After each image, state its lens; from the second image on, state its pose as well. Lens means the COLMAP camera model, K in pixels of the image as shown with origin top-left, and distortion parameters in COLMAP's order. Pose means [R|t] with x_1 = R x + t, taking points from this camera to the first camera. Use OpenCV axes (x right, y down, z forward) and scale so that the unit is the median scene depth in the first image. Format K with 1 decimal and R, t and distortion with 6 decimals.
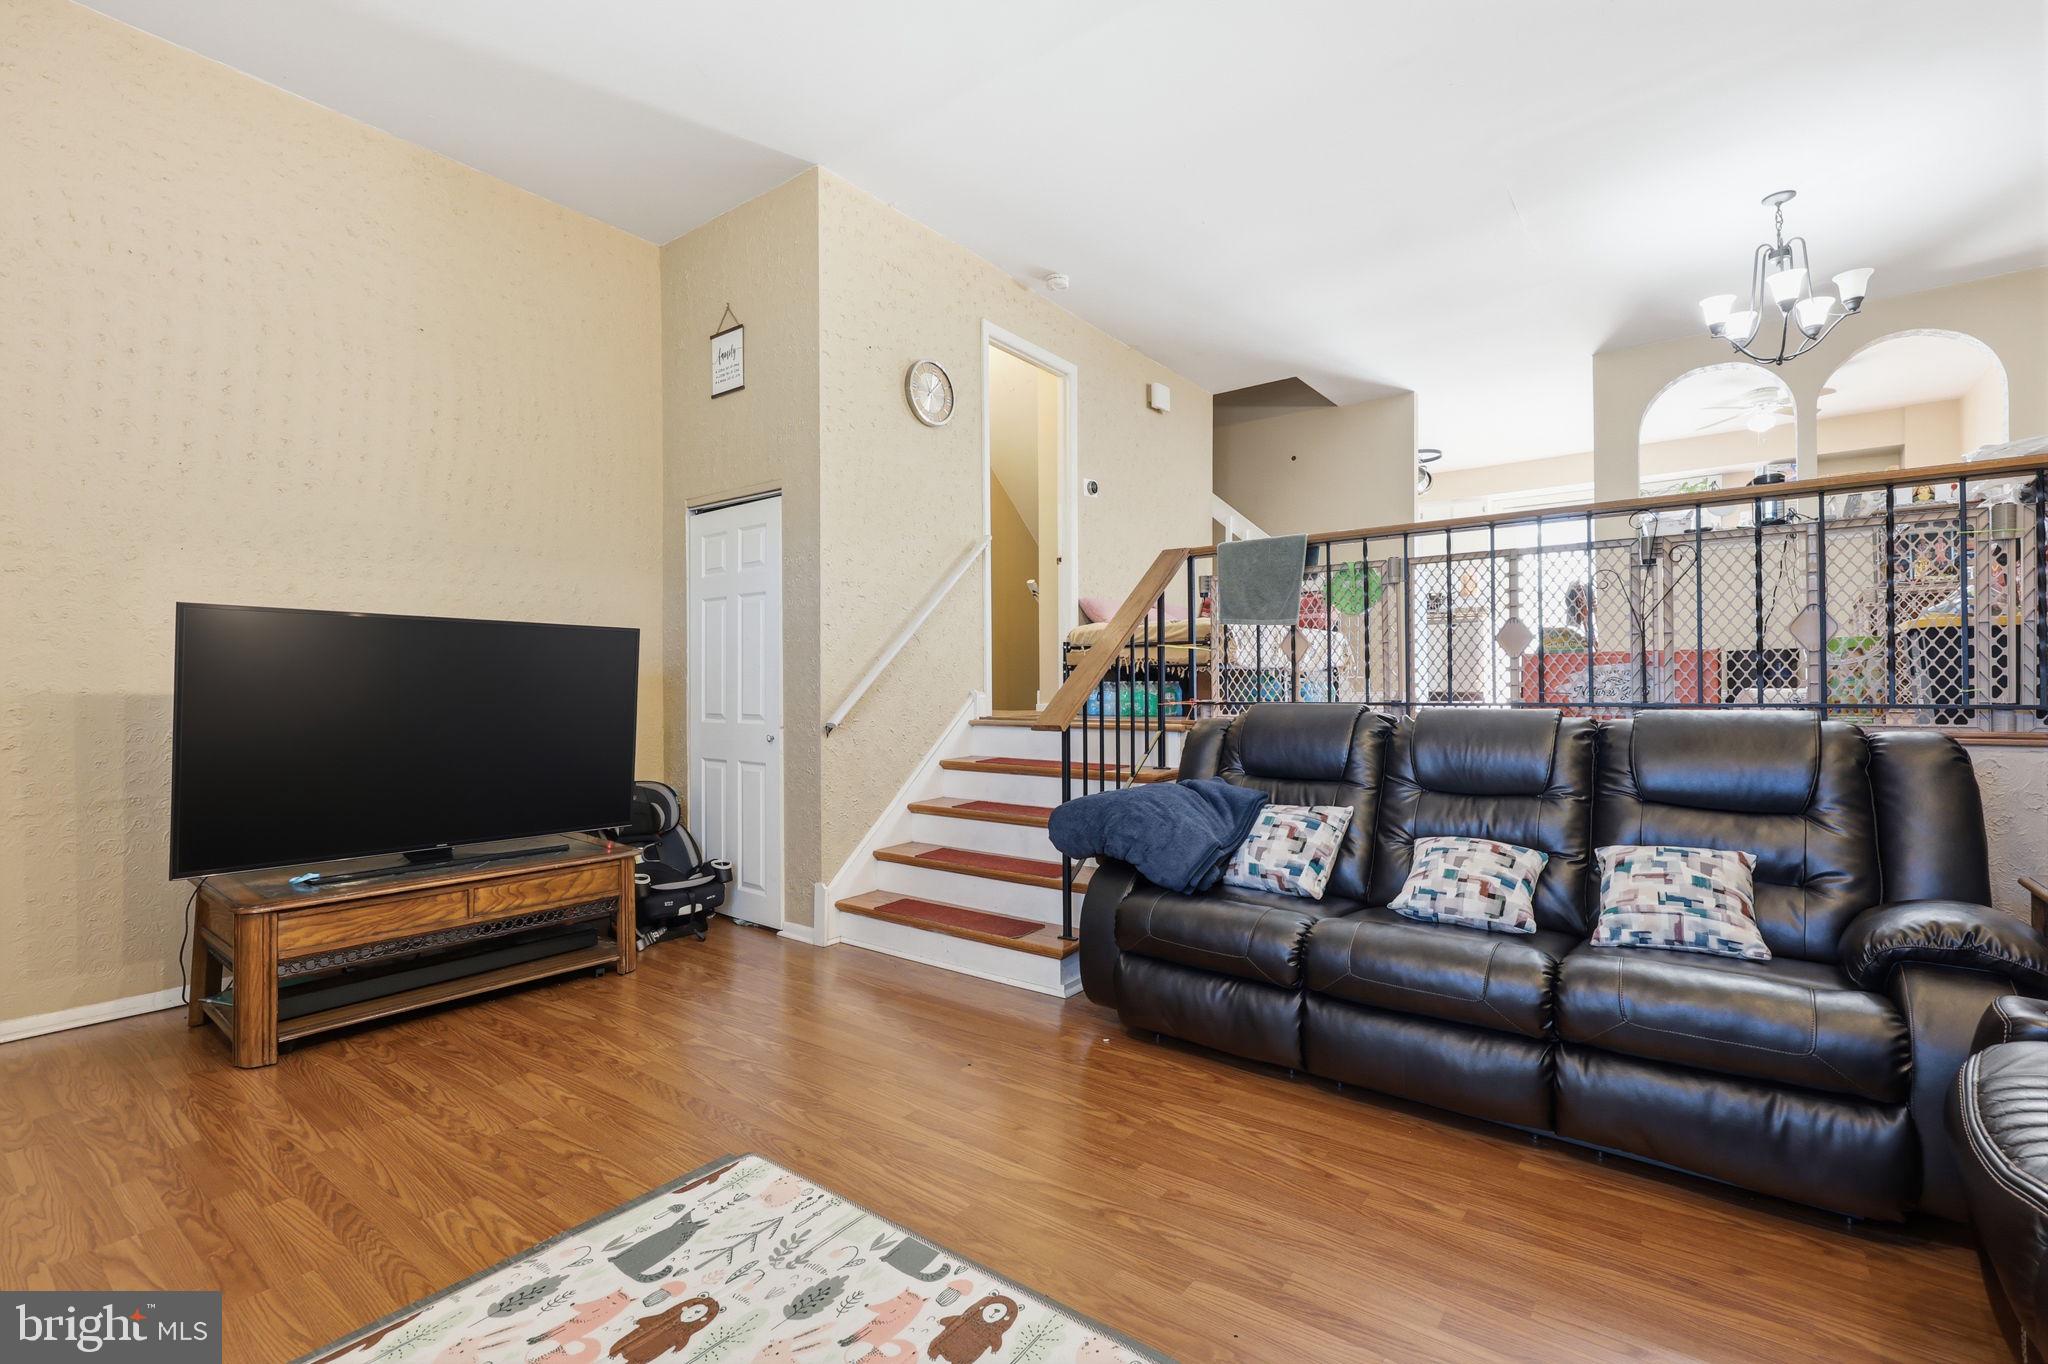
lens RADIAL K [[914.3, 0, 1017.3], [0, 914.3, 683.2], [0, 0, 1]] dist [-0.000390, 0.000008]
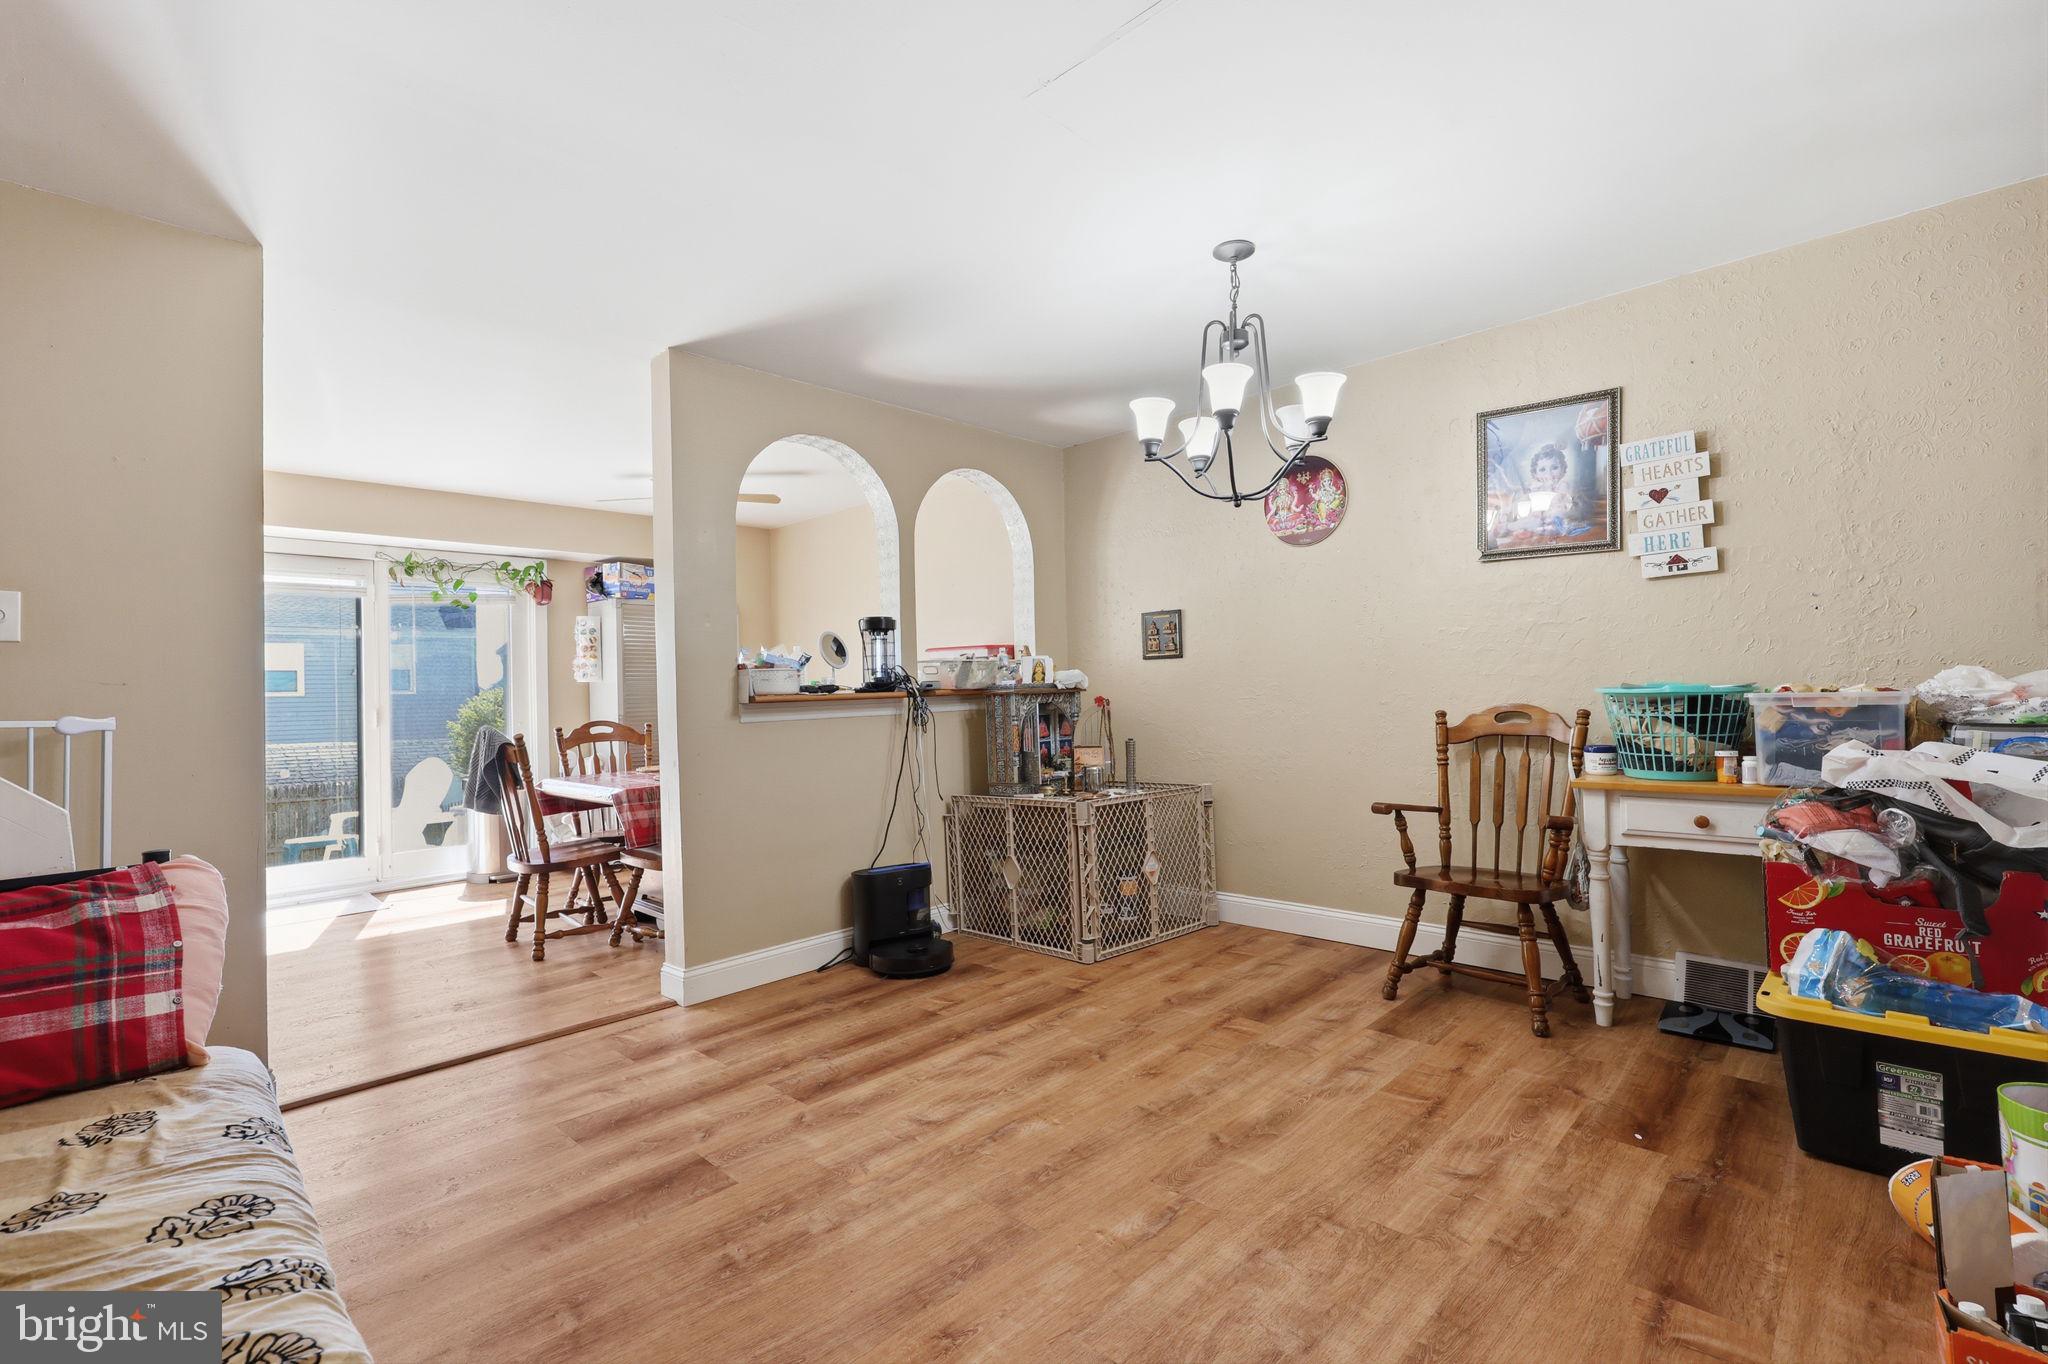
lens RADIAL K [[914.3, 0, 1017.3], [0, 914.3, 683.2], [0, 0, 1]] dist [-0.000390, 0.000008]
pose [[0.119260, 0.015995, 0.992734, 0.383403], [0.020231, 0.999623, -0.018537, -0.470343], [-0.992657, 0.022295, 0.118892, 2.359943]]
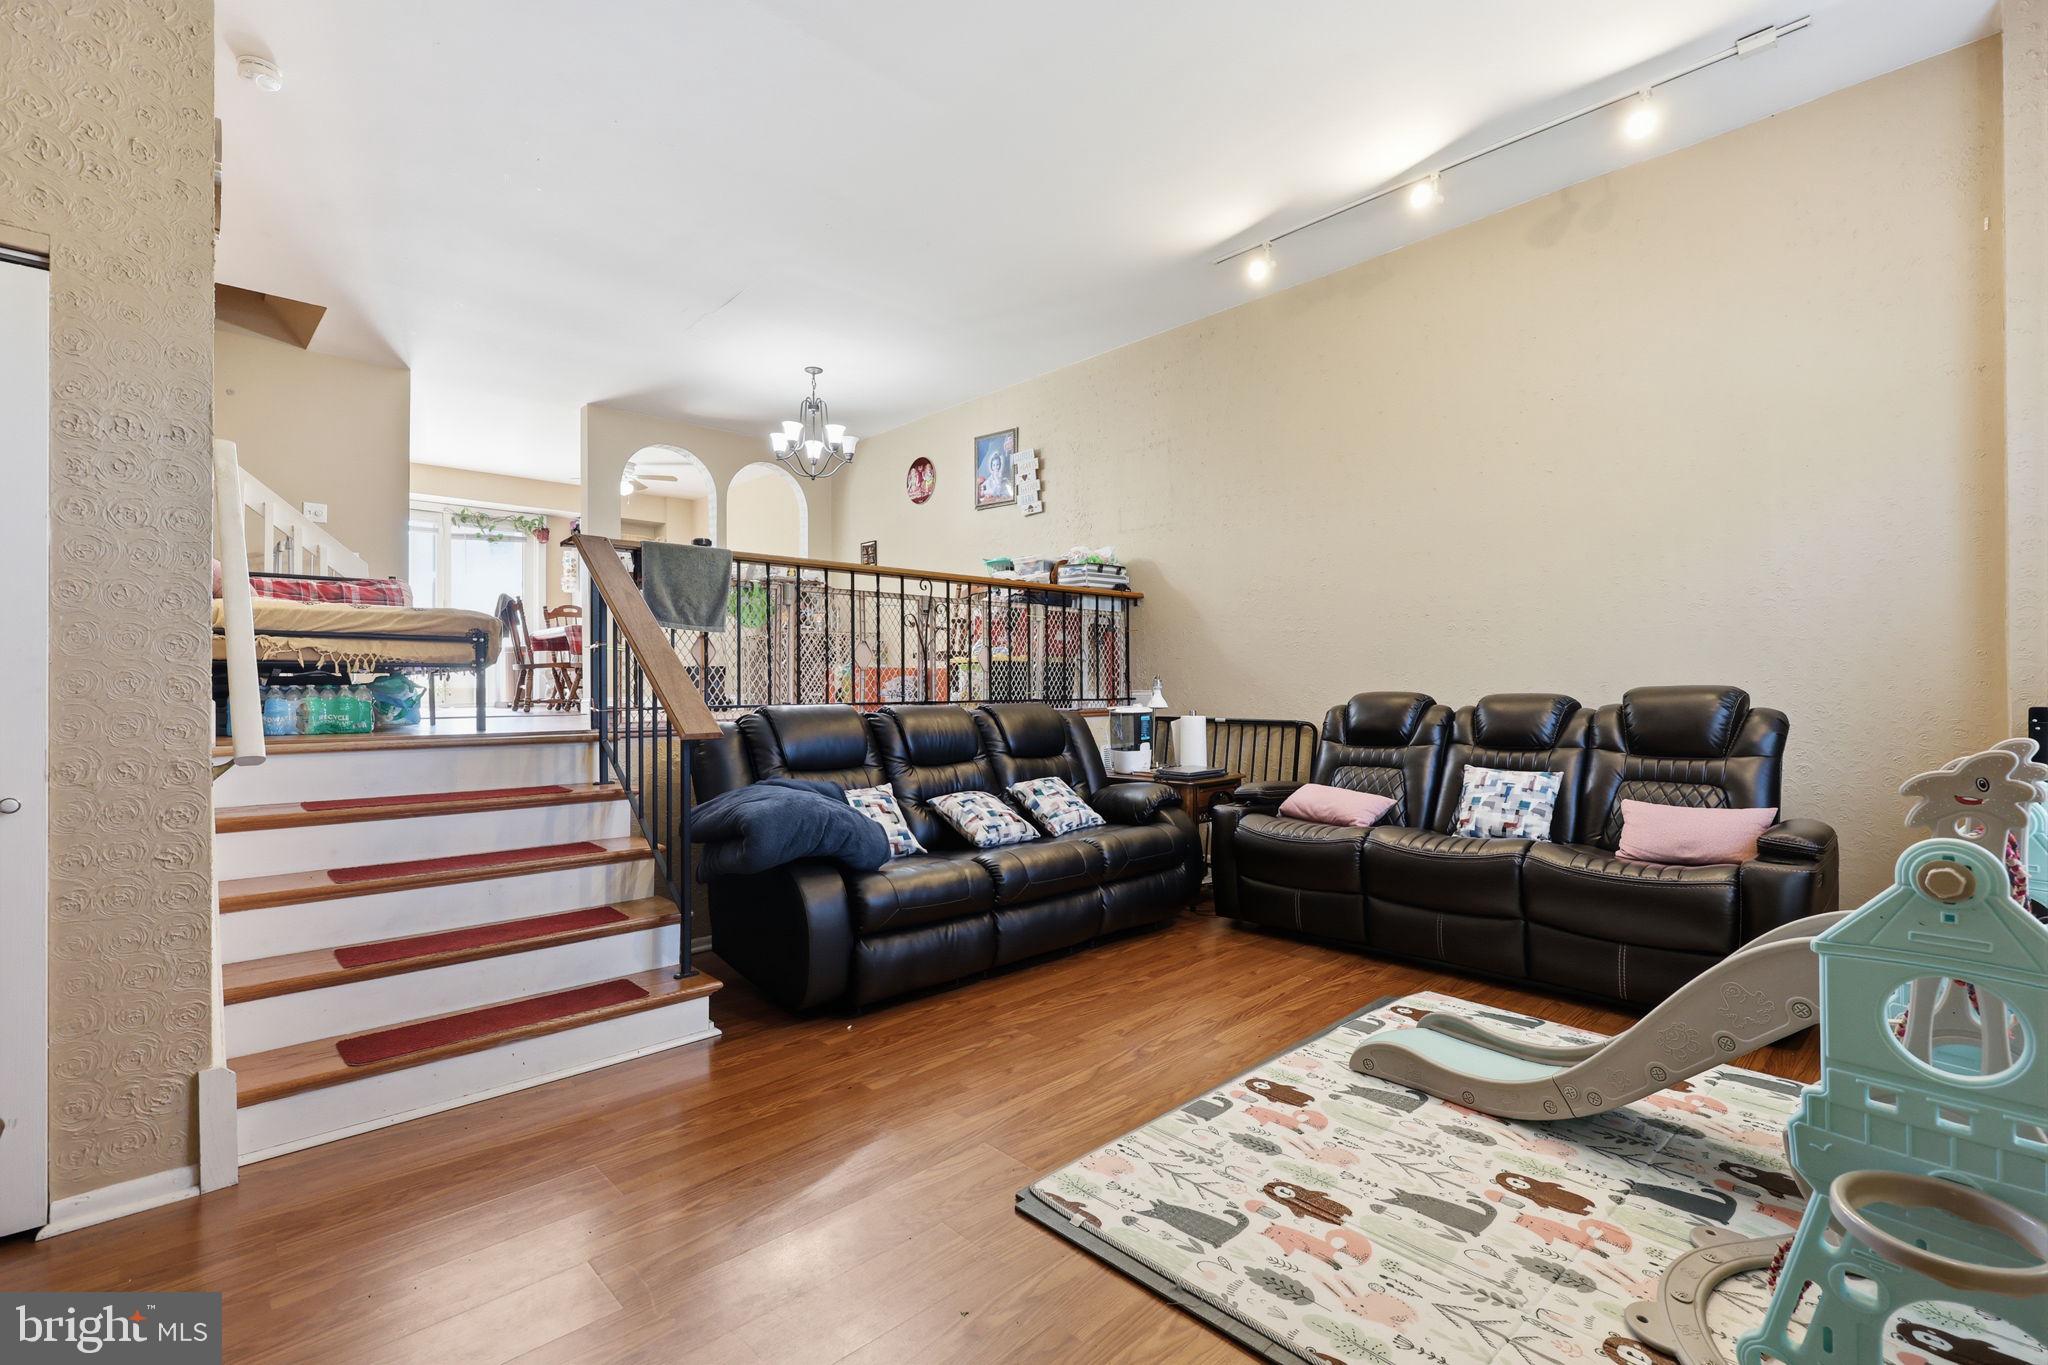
lens RADIAL K [[914.3, 0, 1017.3], [0, 914.3, 683.7], [0, 0, 1]] dist [-0.000390, 0.000008]
pose [[0.153895, 0.010195, 0.988035, -1.327598], [0.001562, 0.999943, -0.010561, 0.012277], [-0.988086, 0.003168, 0.153870, 0.944340]]
